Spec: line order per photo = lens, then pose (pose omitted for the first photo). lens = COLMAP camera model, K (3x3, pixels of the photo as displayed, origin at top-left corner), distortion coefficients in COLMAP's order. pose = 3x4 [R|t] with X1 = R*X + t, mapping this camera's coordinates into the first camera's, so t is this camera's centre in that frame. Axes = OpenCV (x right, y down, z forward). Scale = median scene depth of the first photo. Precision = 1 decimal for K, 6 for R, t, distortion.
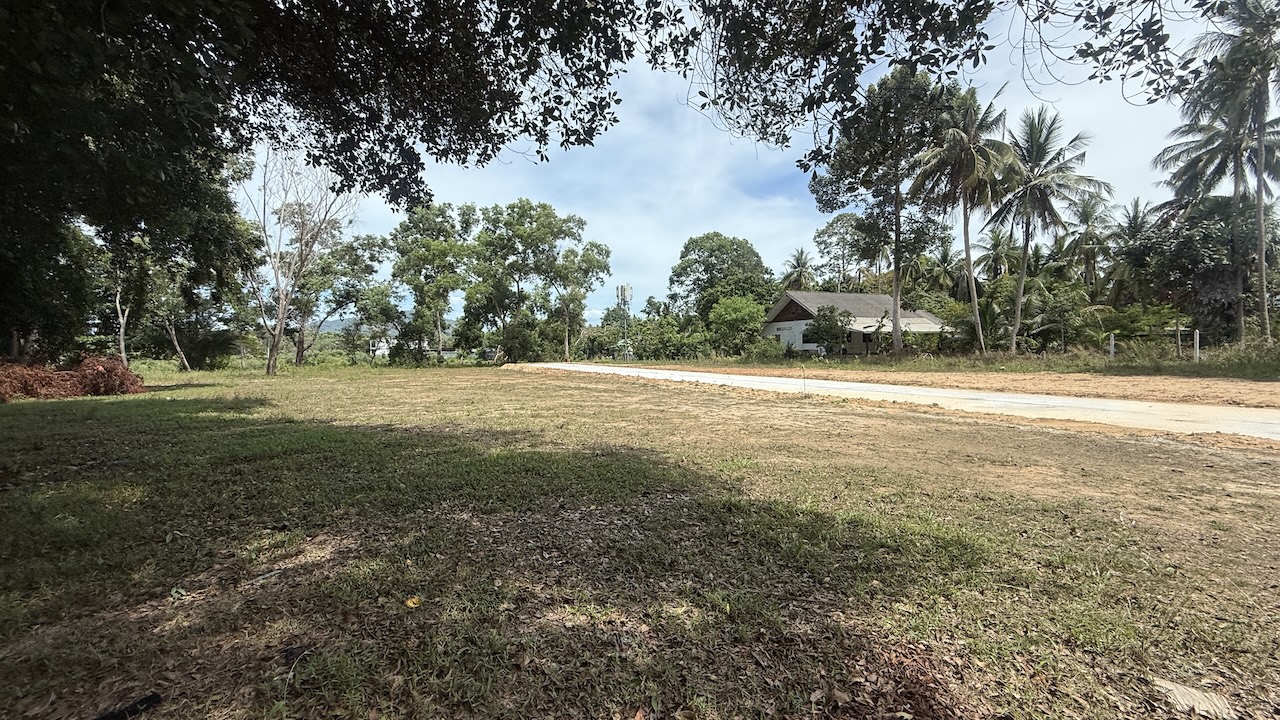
lens RADIAL K [[510.4, 0, 637.6], [0, 510.4, 360.9], [0, 0, 1]] dist [-0.000936, 0.000354]
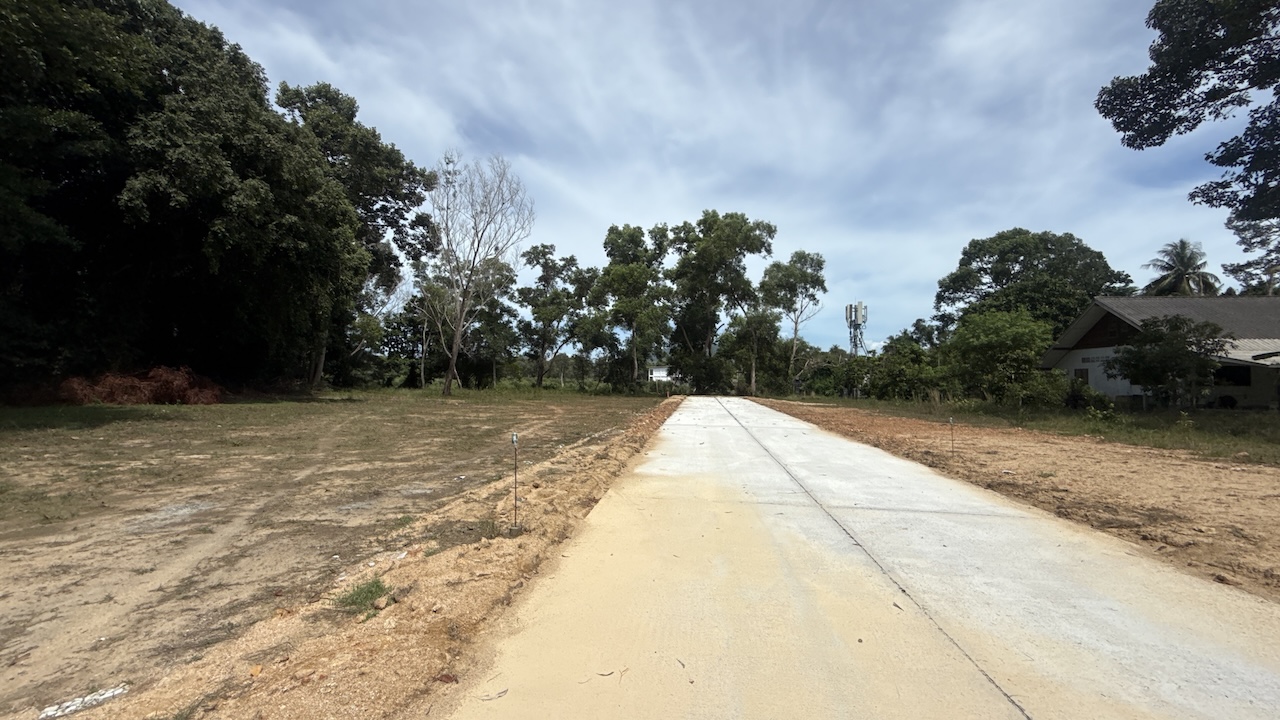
lens RADIAL K [[510.4, 0, 637.6], [0, 510.4, 360.9], [0, 0, 1]] dist [-0.000936, 0.000354]
pose [[0.848288, 0.012080, -0.529397, 0.118389], [-0.044370, 0.997846, -0.048328, -0.005761], [0.527673, 0.064485, 0.846996, 0.155921]]
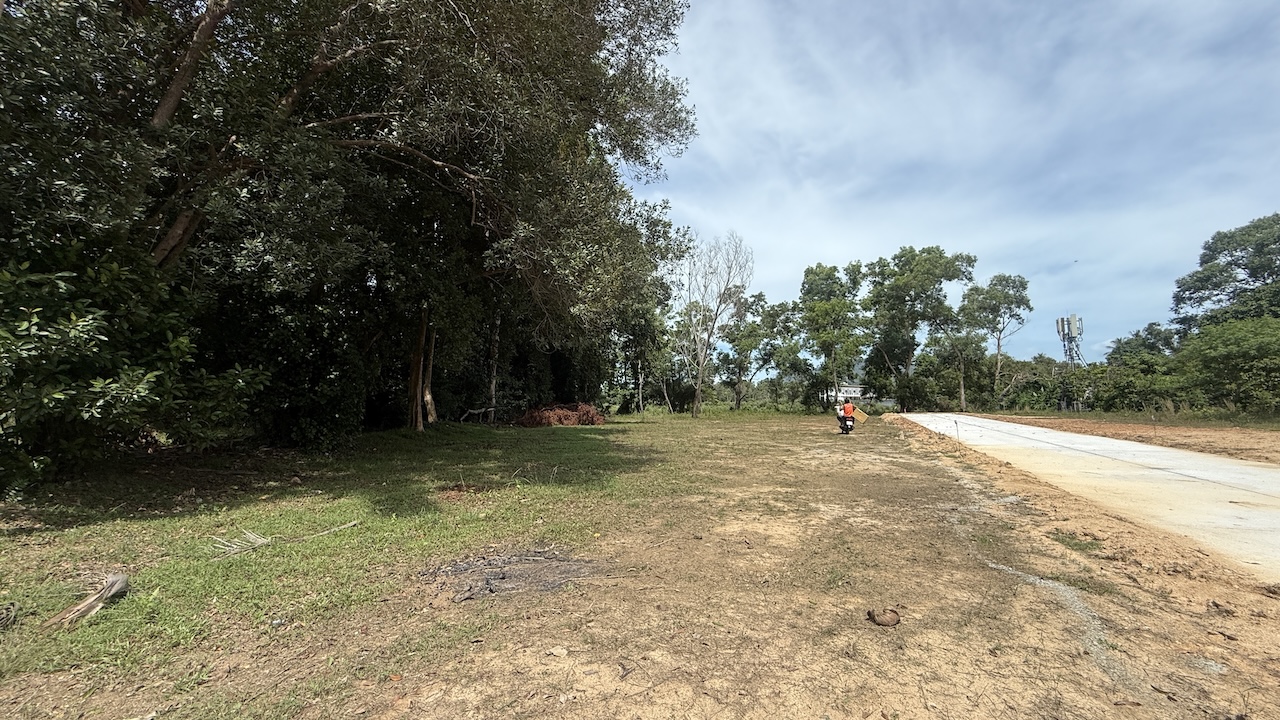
lens RADIAL K [[510.4, 0, 637.6], [0, 510.4, 360.9], [0, 0, 1]] dist [-0.000936, 0.000354]
pose [[0.654654, -0.056528, -0.753812, 0.142138], [-0.012469, 0.996257, -0.085538, -0.003364], [0.755826, 0.065397, 0.651499, -0.027986]]
